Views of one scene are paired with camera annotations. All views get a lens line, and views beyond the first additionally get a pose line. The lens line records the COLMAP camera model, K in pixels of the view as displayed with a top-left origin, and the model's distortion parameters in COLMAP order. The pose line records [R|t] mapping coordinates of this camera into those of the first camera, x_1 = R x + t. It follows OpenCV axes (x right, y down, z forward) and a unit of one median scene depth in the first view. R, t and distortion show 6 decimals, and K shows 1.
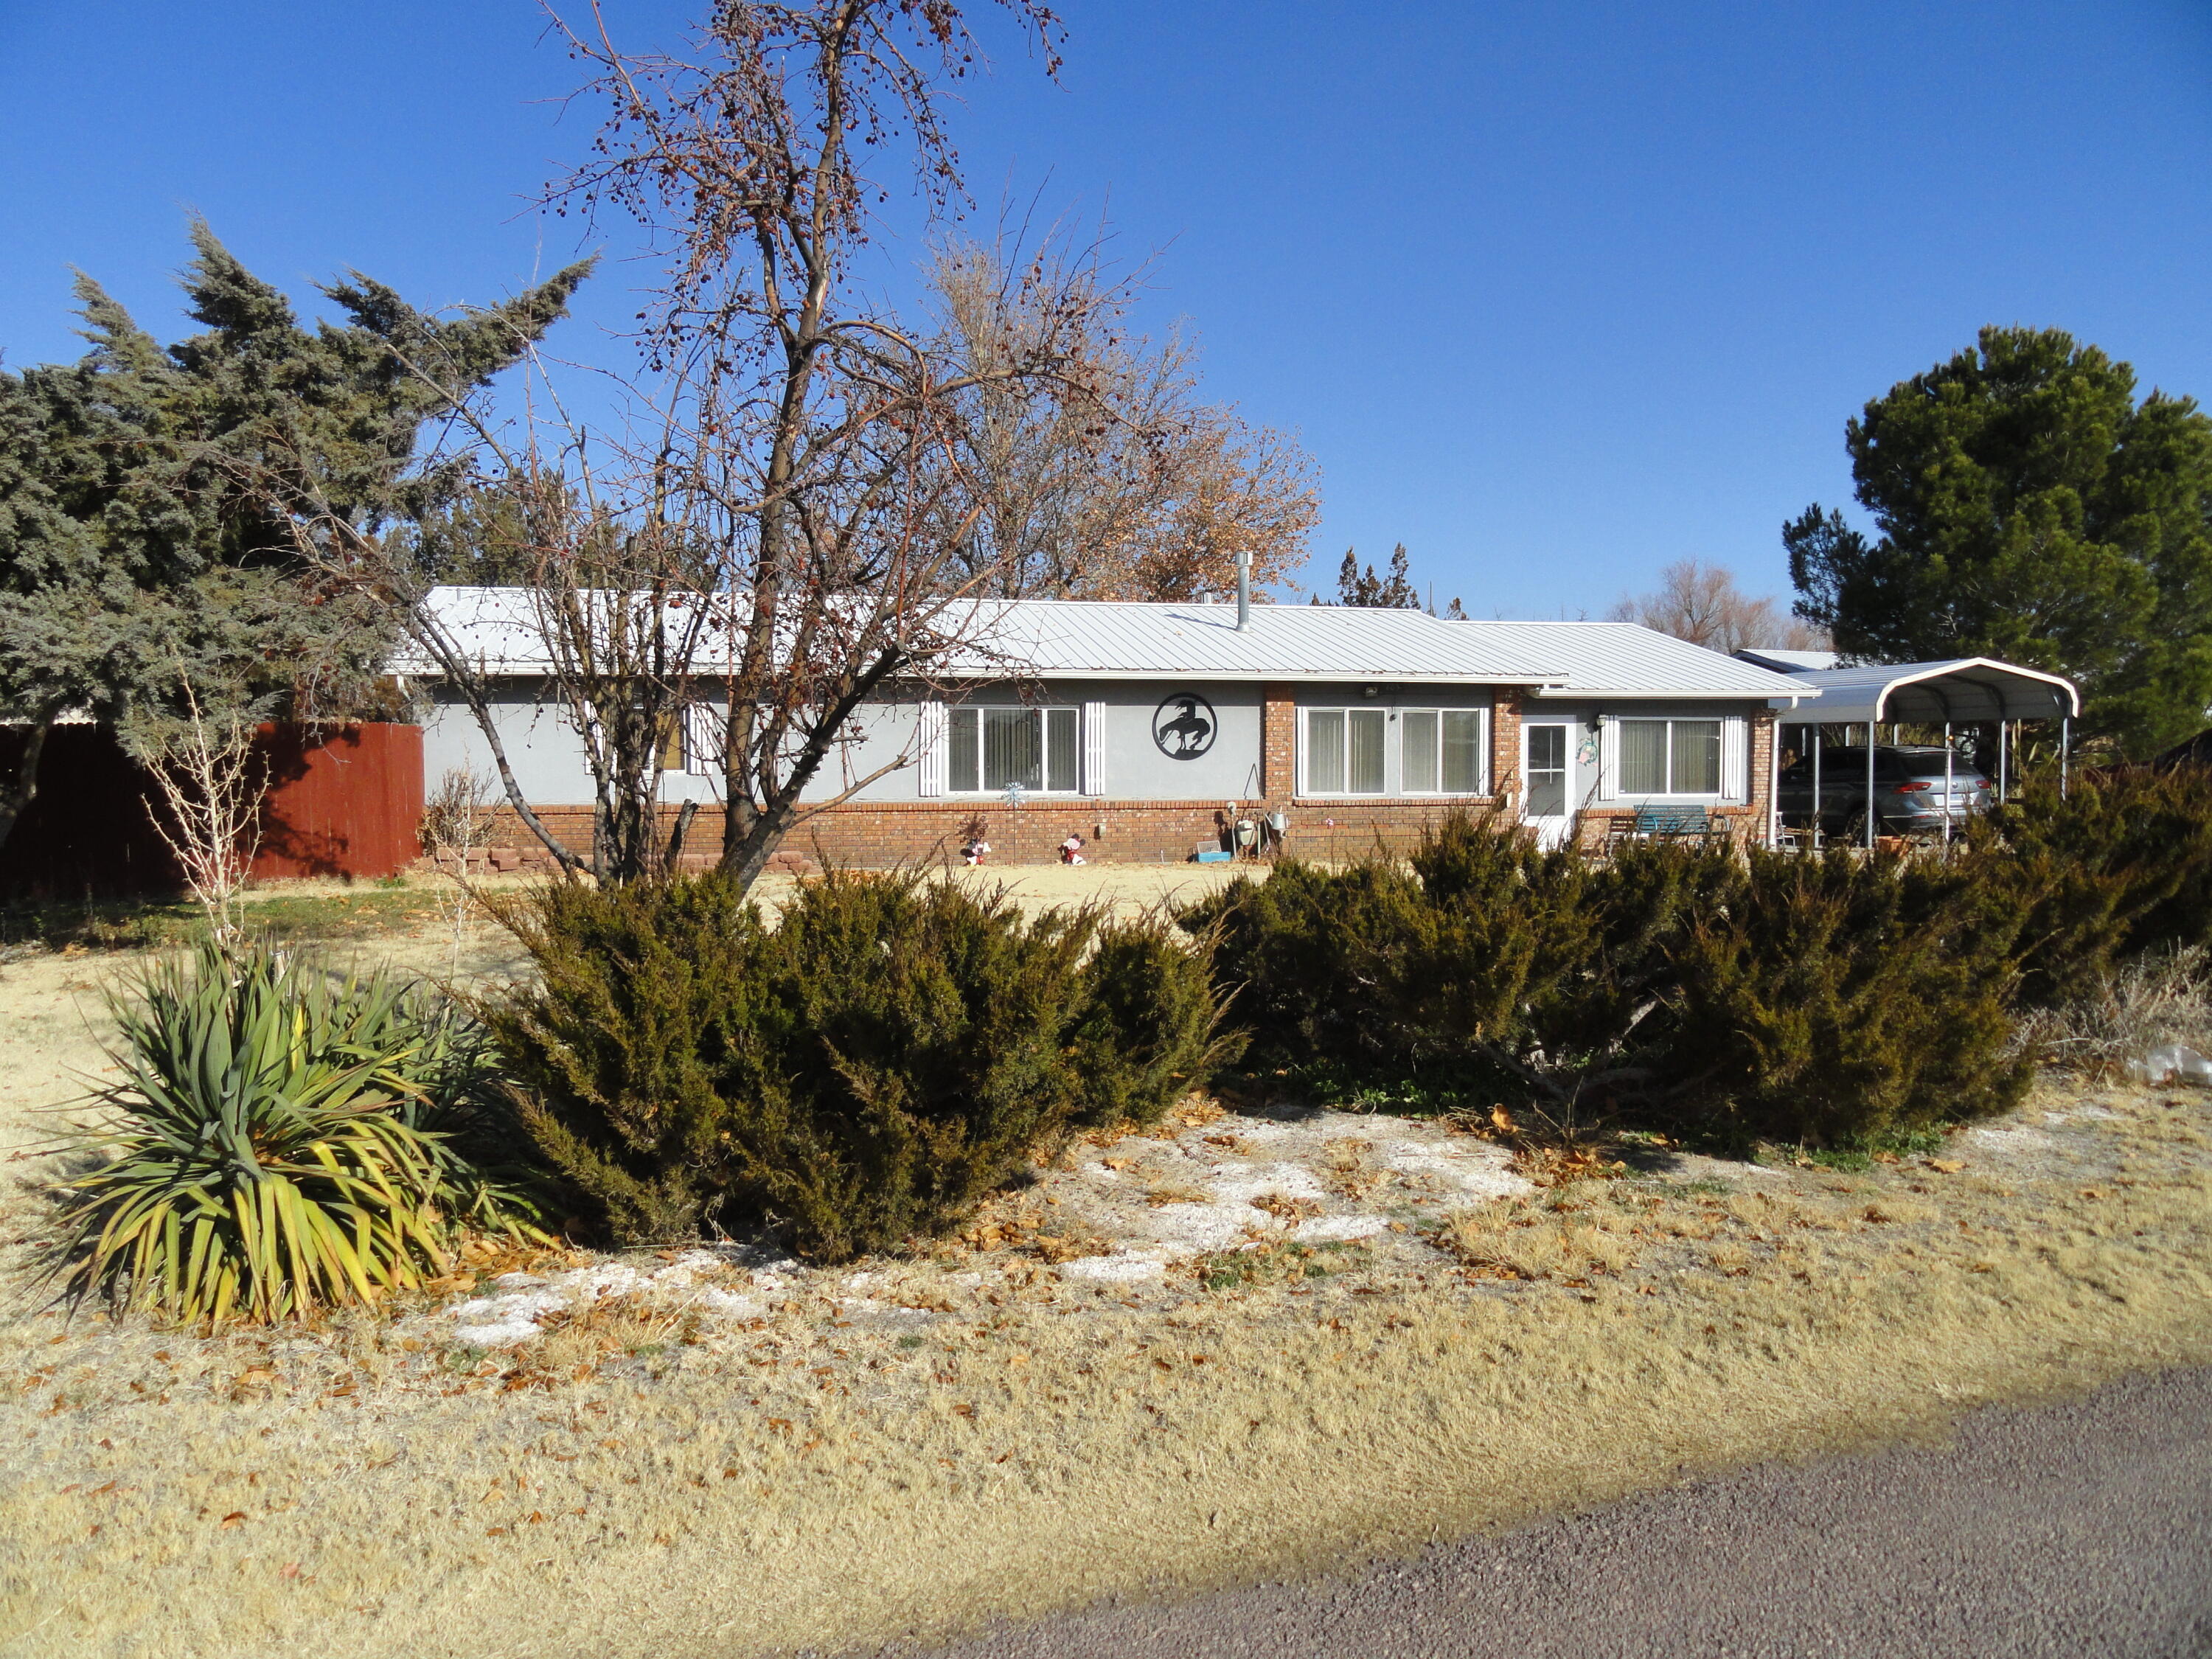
lens RADIAL K [[1538.1, 0, 1098.9], [0, 1538.1, 830.0], [0, 0, 1]] dist [-0.004249, 0.003292]
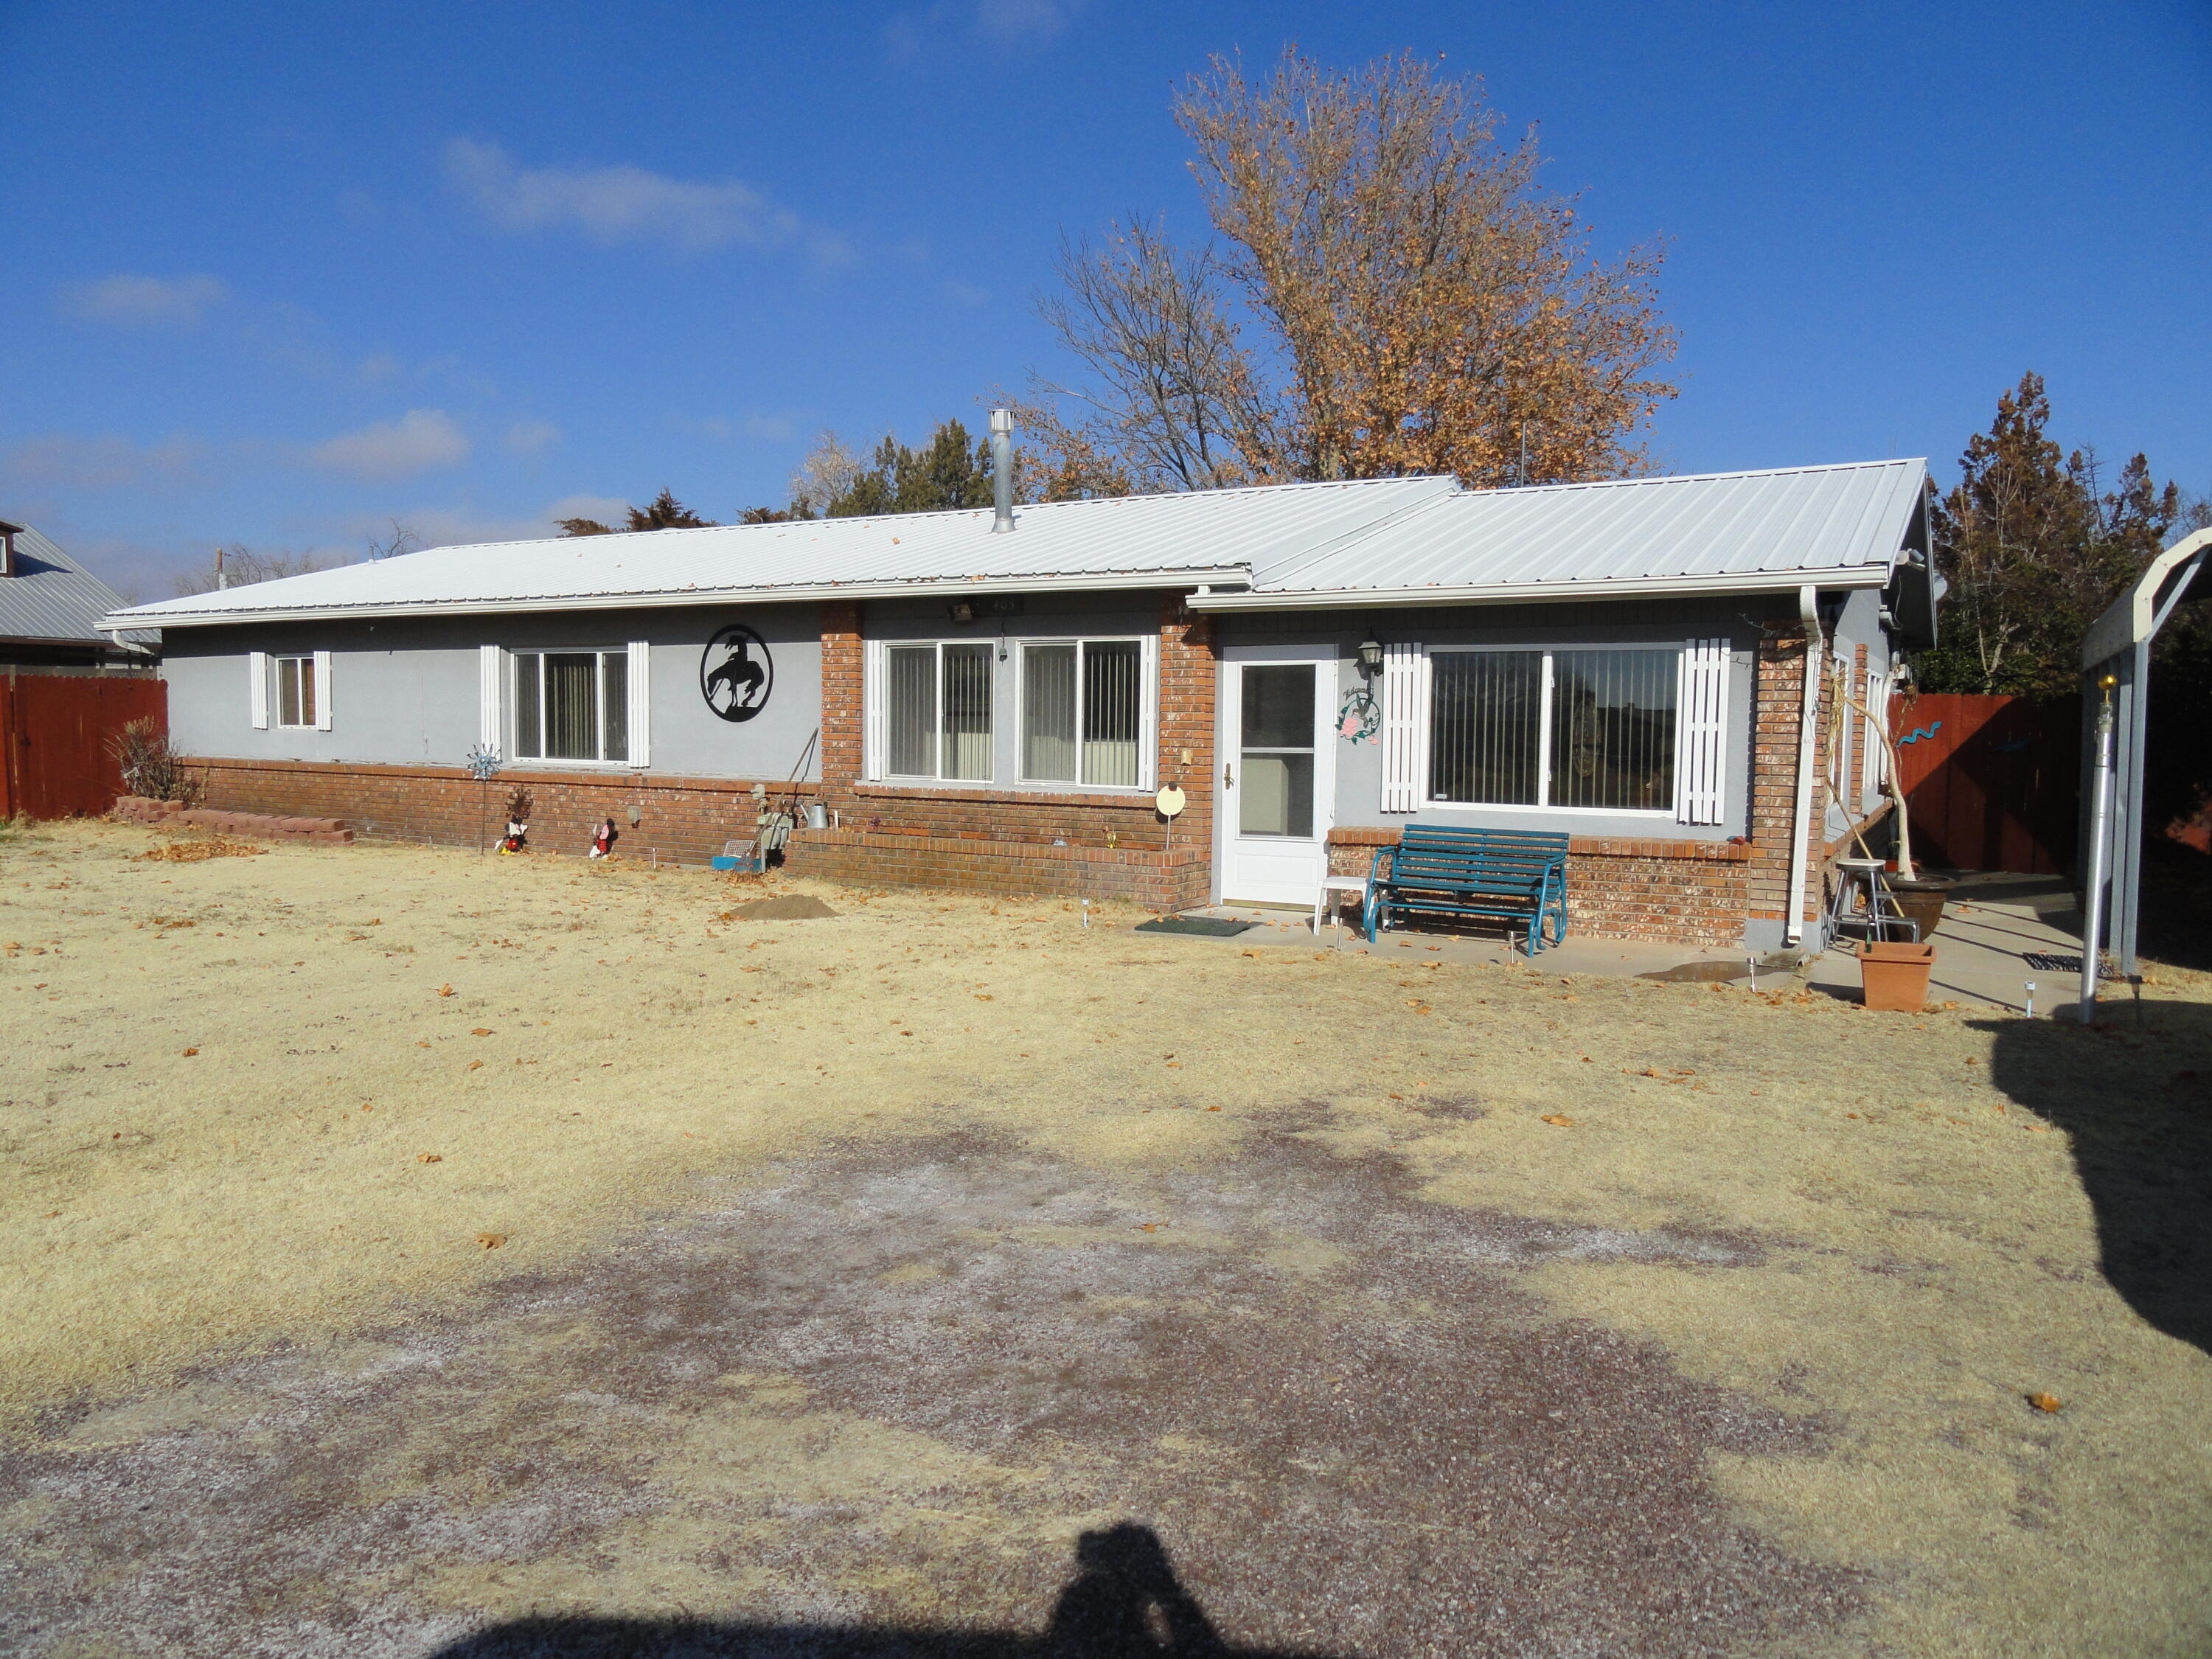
lens RADIAL K [[1538.1, 0, 1107.4], [0, 1538.1, 830.5], [0, 0, 1]] dist [-0.004249, 0.003292]
pose [[0.713101, 0.055088, -0.698893, 0.652934], [-0.055686, 0.998209, 0.021863, -0.020601], [0.698846, 0.023328, 0.714892, 0.611573]]
